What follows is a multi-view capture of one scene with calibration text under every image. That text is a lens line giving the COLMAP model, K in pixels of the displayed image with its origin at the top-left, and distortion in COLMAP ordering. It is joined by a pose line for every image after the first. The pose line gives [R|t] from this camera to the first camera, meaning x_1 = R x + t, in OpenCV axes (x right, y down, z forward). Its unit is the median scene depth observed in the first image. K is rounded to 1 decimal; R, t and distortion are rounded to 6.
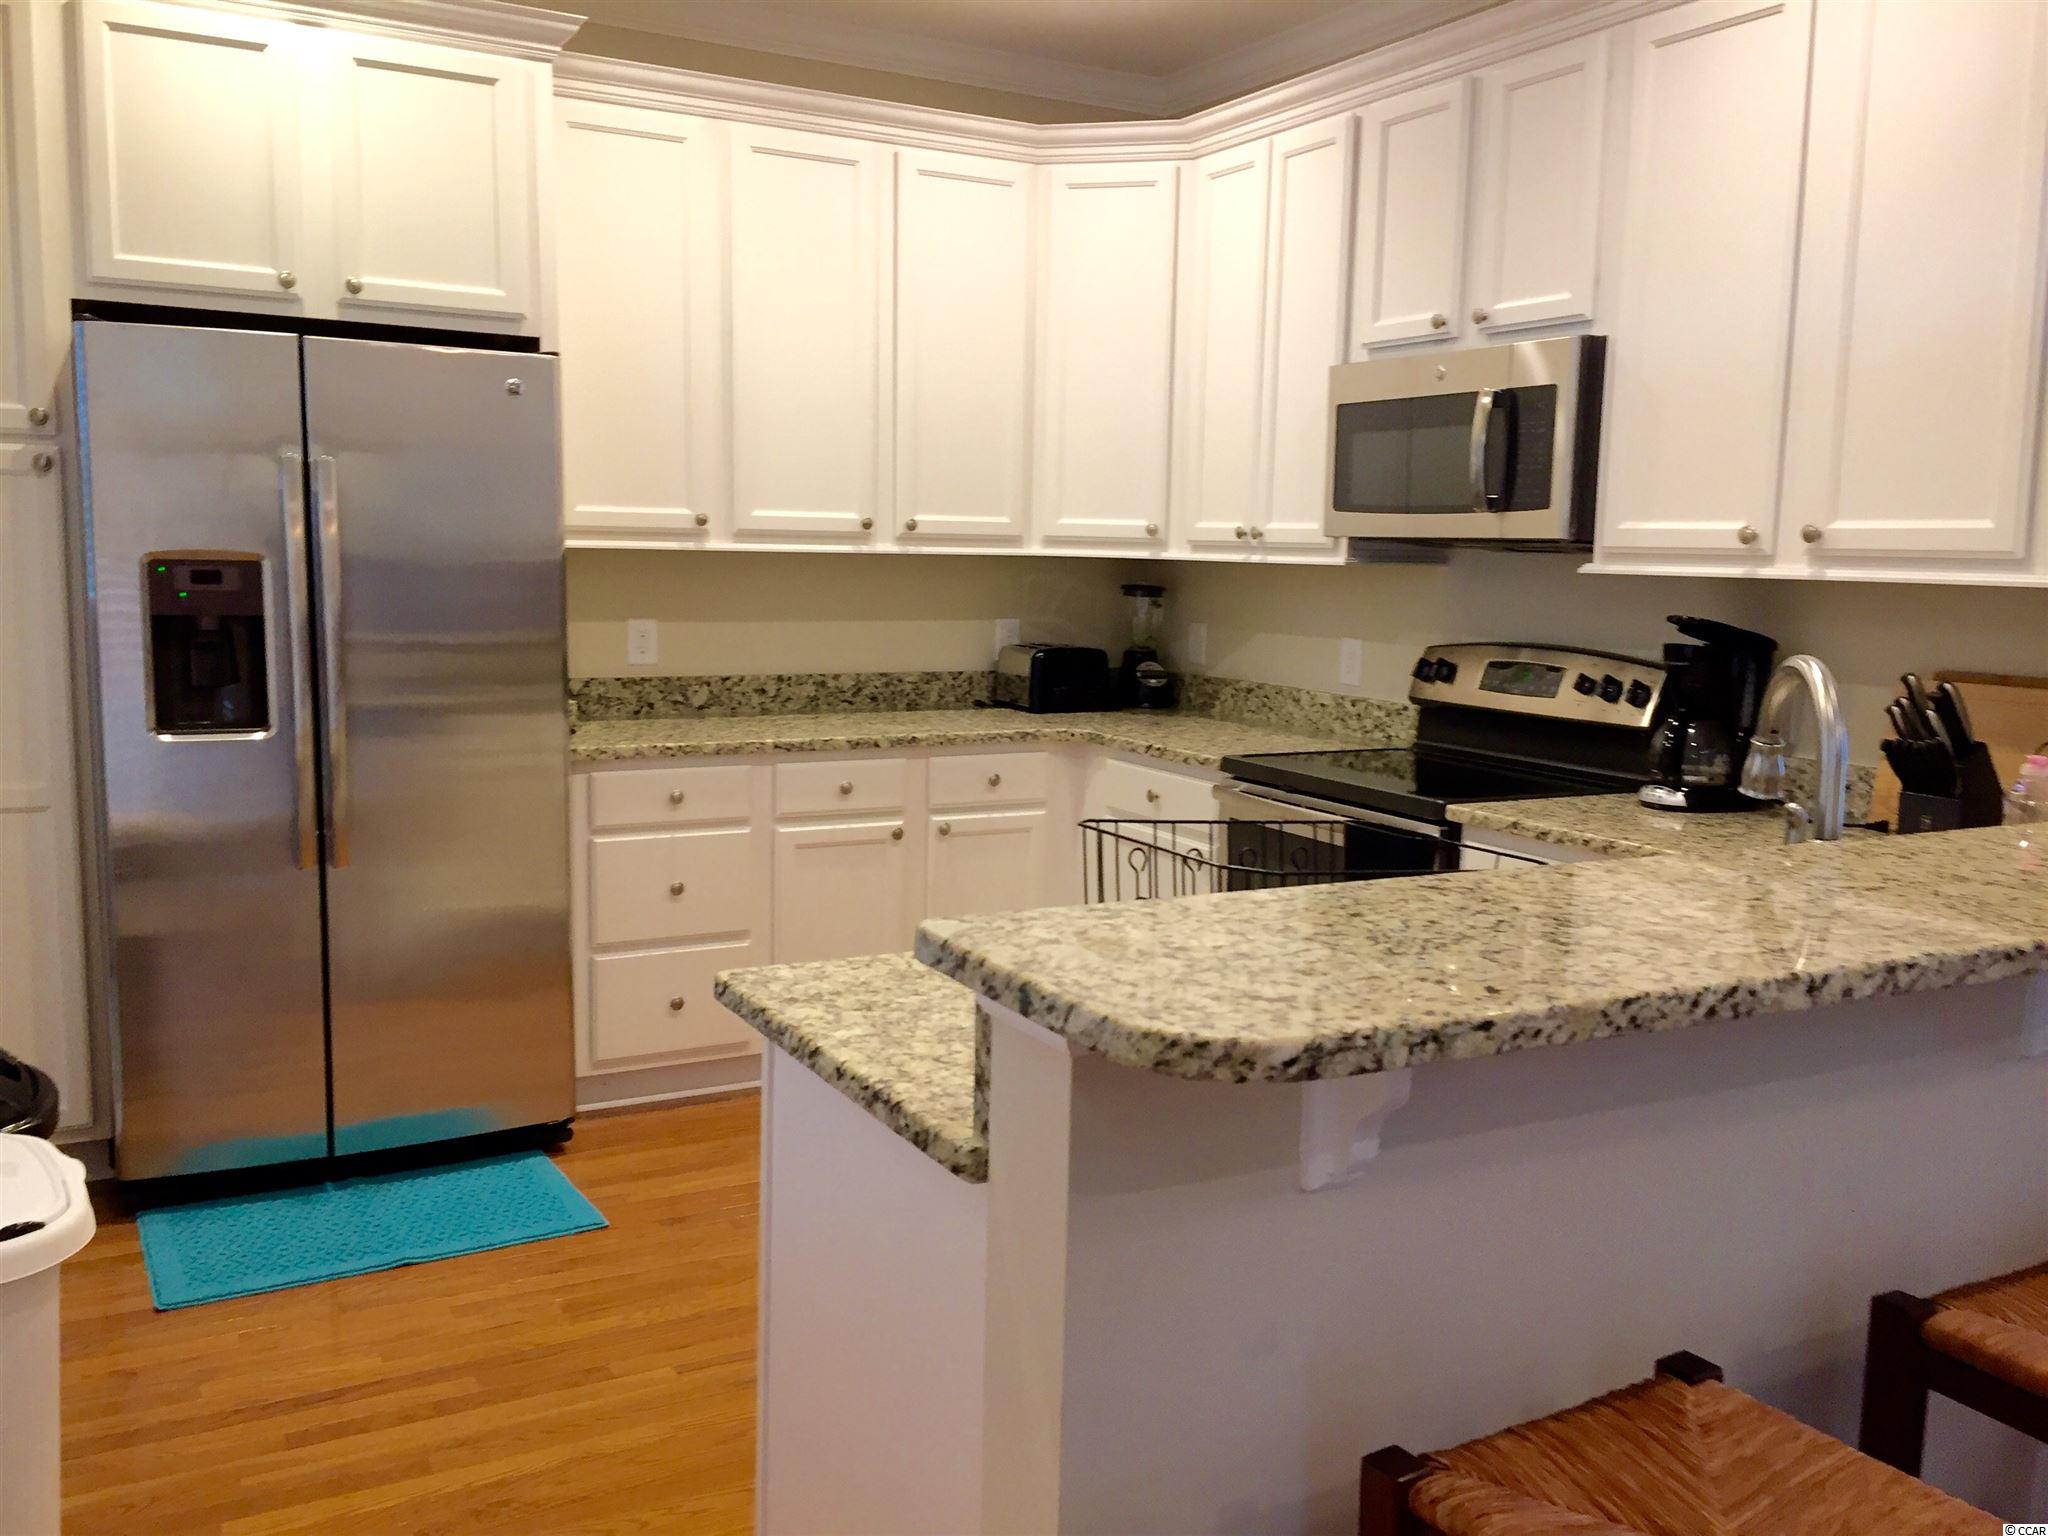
lens RADIAL K [[1754.3, 0, 1026.2], [0, 1754.3, 772.5], [0, 0, 1]] dist [0.080021, -0.091210]
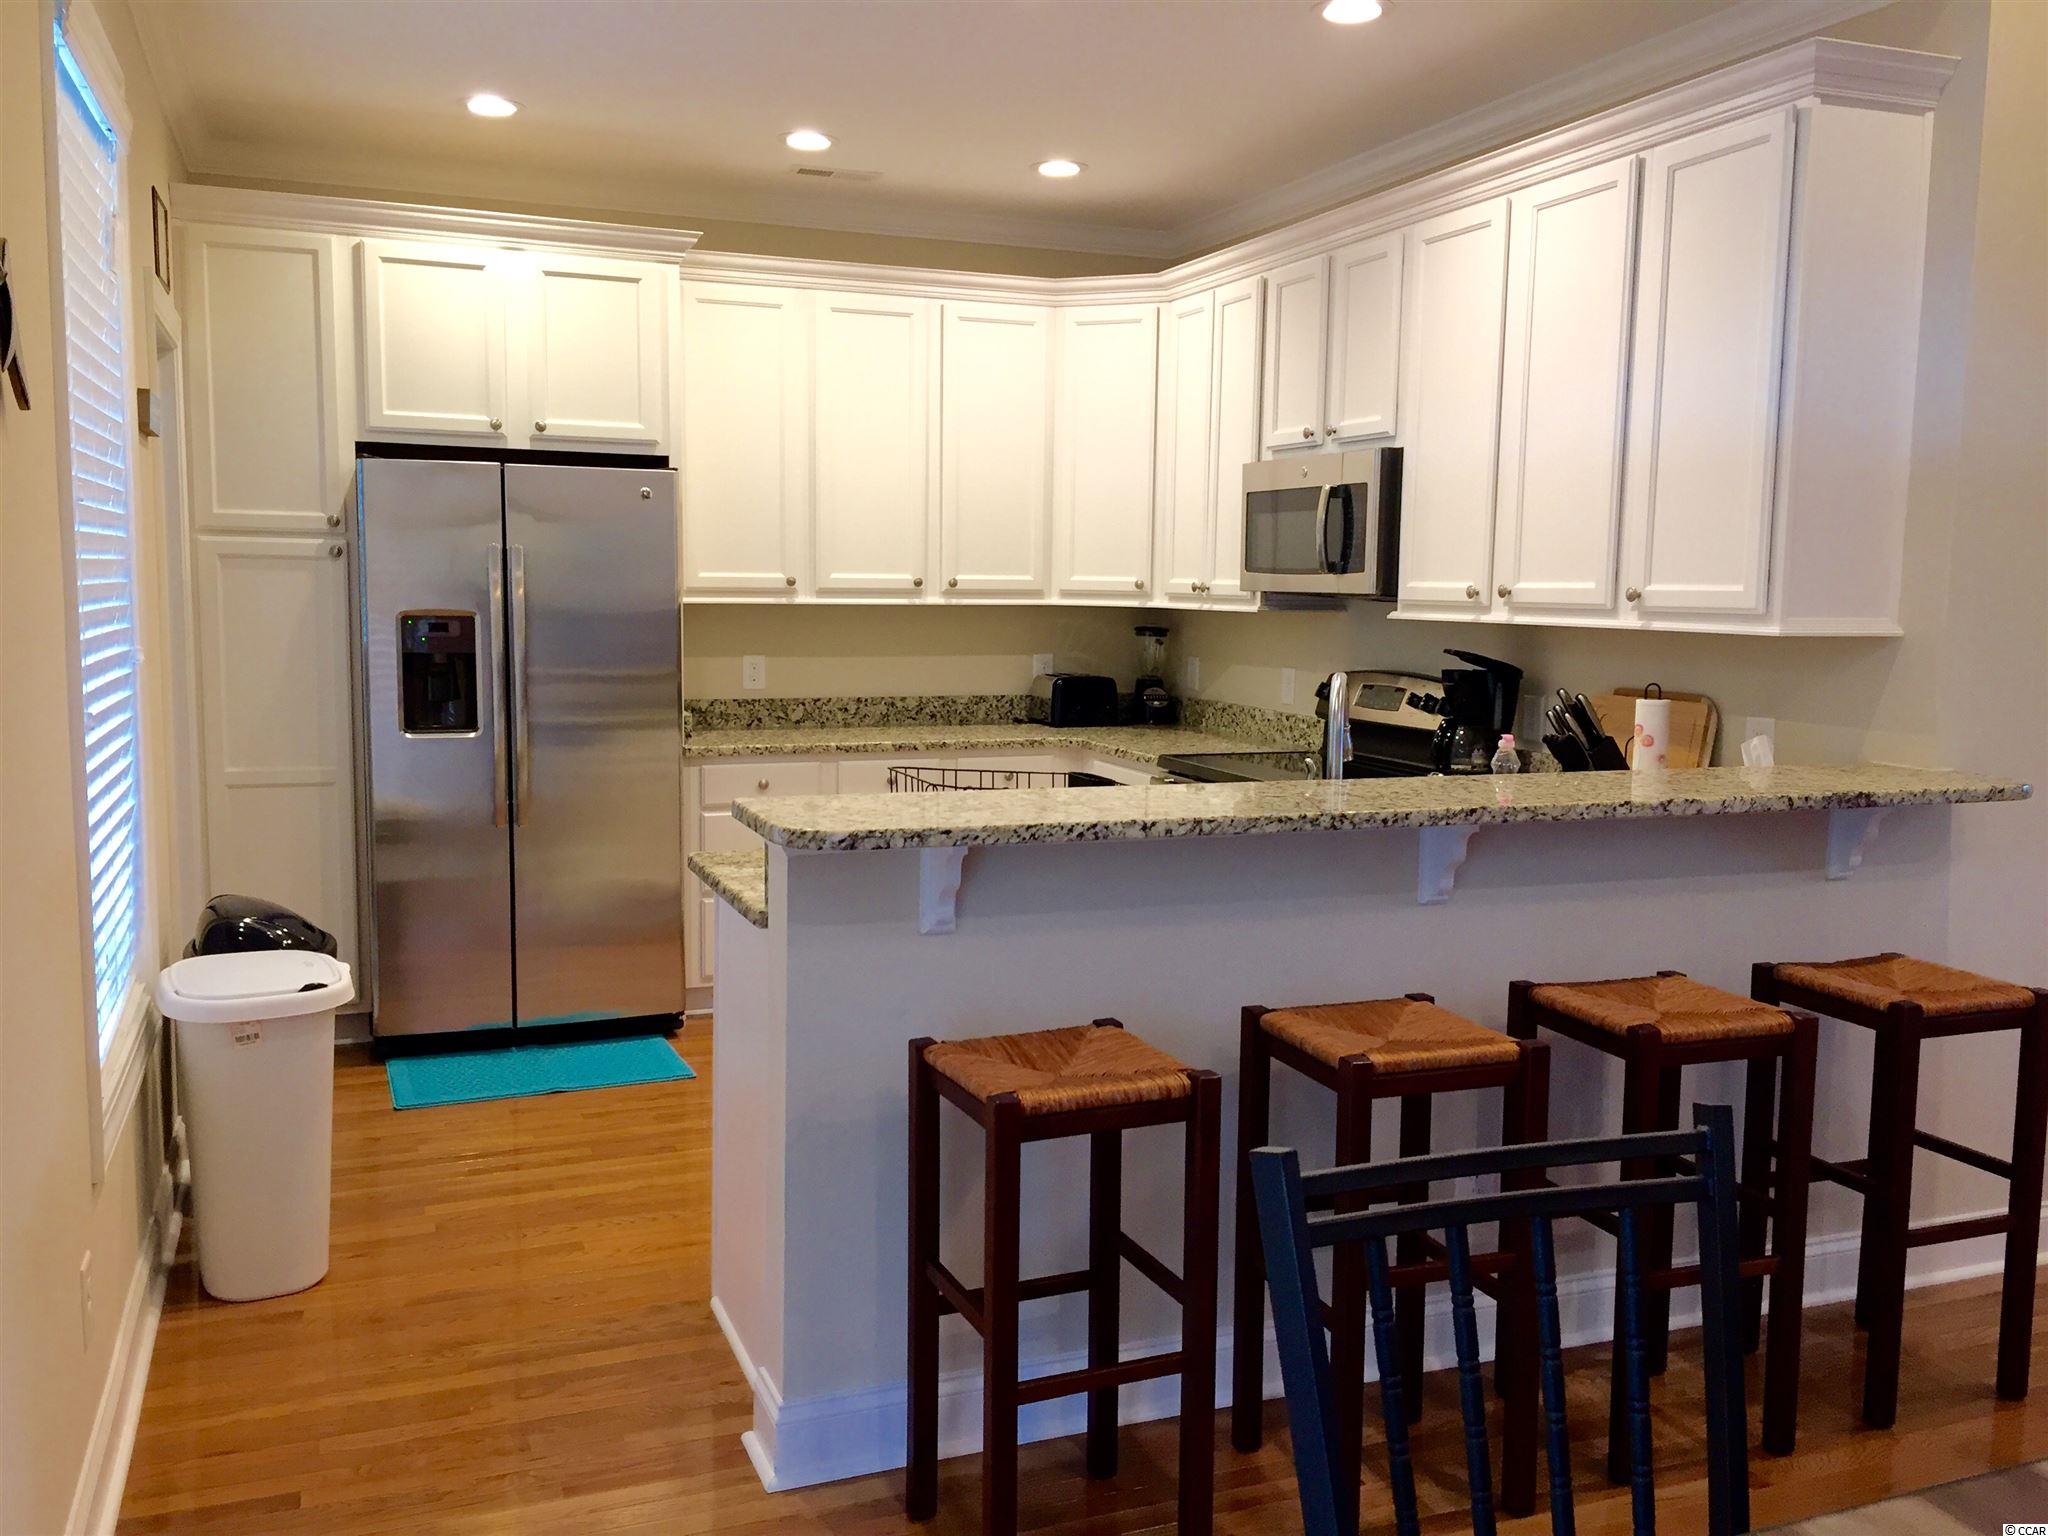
lens RADIAL K [[1742.6, 0, 1023.6], [0, 1742.6, 757.6], [0, 0, 1]] dist [0.059899, -0.000468]
pose [[0.991631, 0.003774, -0.129050, 0.189623], [-0.007636, 0.999537, -0.029451, 0.033899], [0.128879, 0.030190, 0.991201, -0.343475]]
